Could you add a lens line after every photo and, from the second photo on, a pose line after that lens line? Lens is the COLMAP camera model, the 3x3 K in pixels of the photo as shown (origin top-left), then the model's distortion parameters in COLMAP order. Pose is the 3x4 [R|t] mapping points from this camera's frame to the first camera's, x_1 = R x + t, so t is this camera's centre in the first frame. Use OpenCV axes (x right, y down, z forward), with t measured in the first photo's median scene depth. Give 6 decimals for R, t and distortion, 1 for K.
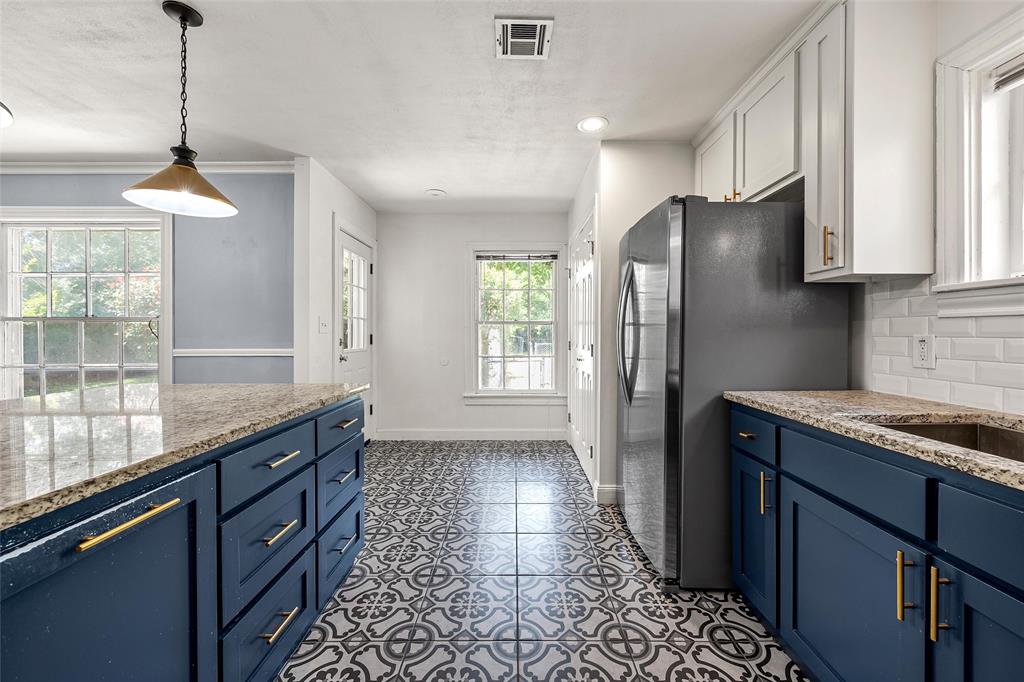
lens RADIAL K [[395.6, 0, 509.4], [0, 395.6, 338.4], [0, 0, 1]] dist [-0.003506, -0.000347]
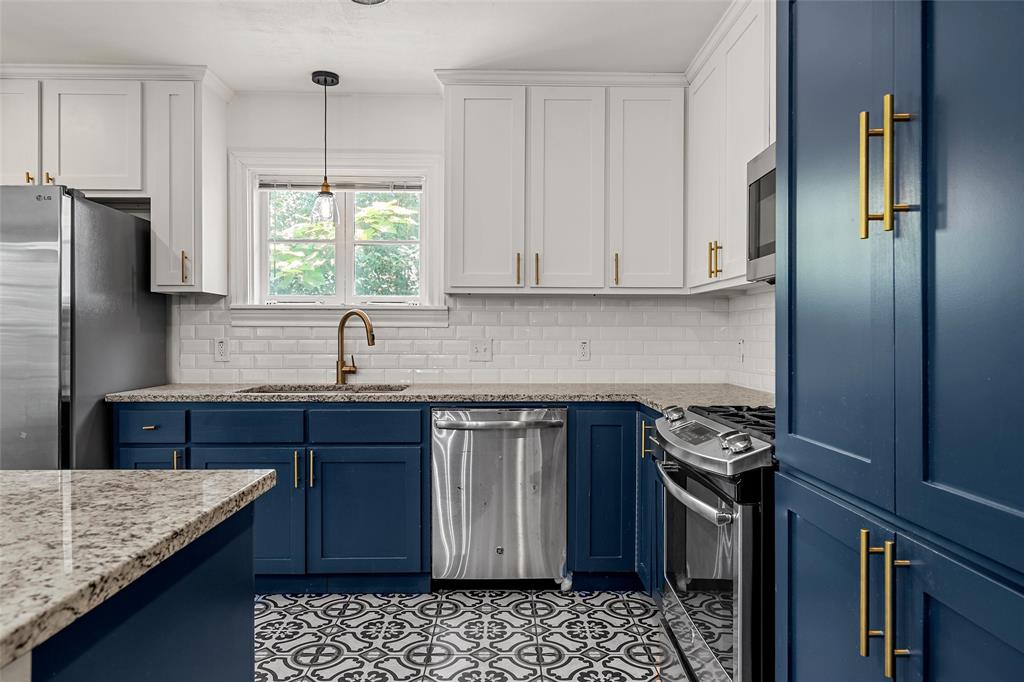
lens RADIAL K [[395.6, 0, 511.4], [0, 395.6, 338.7], [0, 0, 1]] dist [-0.003506, -0.000347]
pose [[-0.024491, -0.000662, 0.999700, -0.413531], [0.005276, 0.999986, 0.000791, -0.002382], [-0.999686, 0.005294, -0.024487, -0.004823]]
